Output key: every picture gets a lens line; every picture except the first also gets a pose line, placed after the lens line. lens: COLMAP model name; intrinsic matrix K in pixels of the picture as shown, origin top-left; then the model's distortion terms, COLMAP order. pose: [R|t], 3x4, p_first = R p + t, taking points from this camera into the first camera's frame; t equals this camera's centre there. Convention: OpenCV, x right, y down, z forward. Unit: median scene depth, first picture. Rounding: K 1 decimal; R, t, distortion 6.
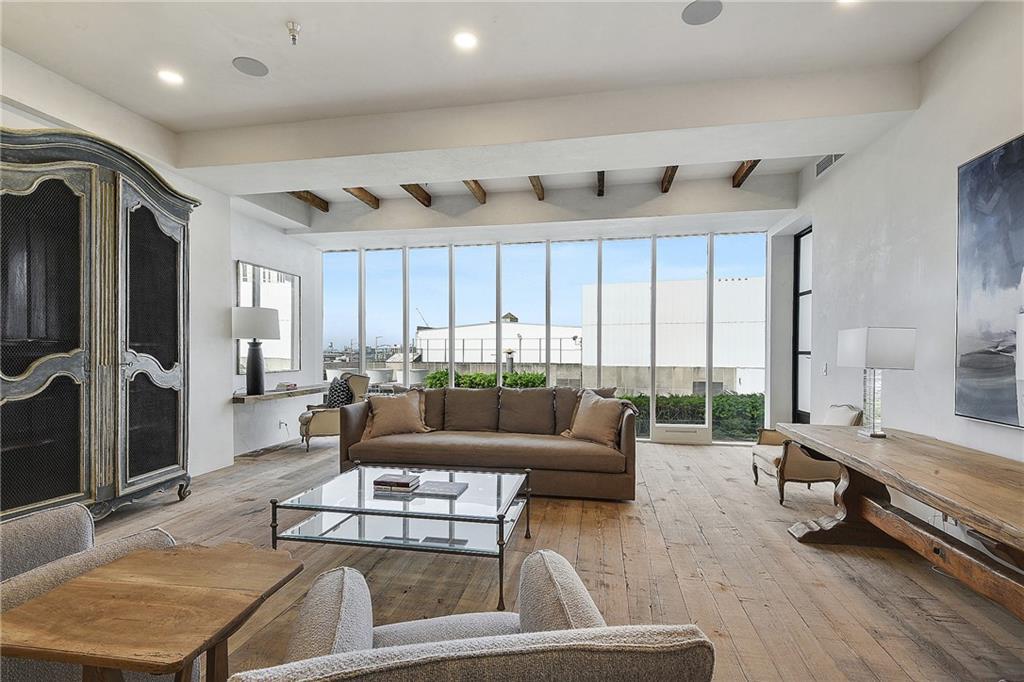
lens RADIAL K [[477.1, 0, 512.4], [0, 477.1, 348.4], [0, 0, 1]] dist [0.025380, -0.000174]
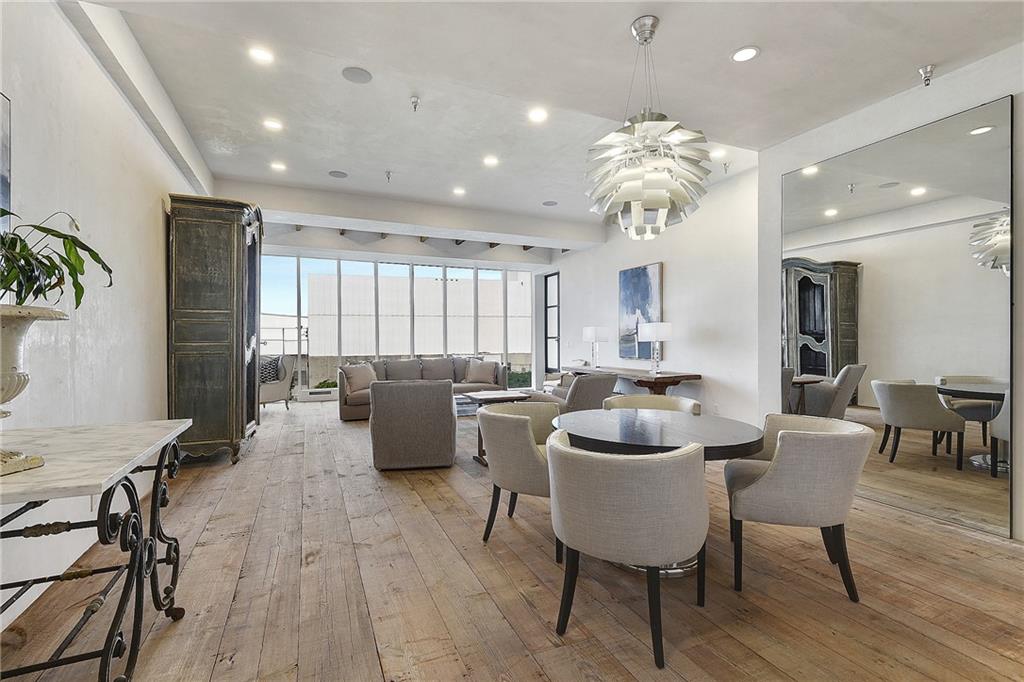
lens RADIAL K [[475.2, 0, 512.0], [0, 475.2, 341.0], [0, 0, 1]] dist [-0.000516, -0.000624]
pose [[0.824132, -0.003326, 0.566388, -0.578367], [0.002047, 0.999994, 0.002893, 0.014938], [-0.566394, -0.001224, 0.824134, -0.458839]]
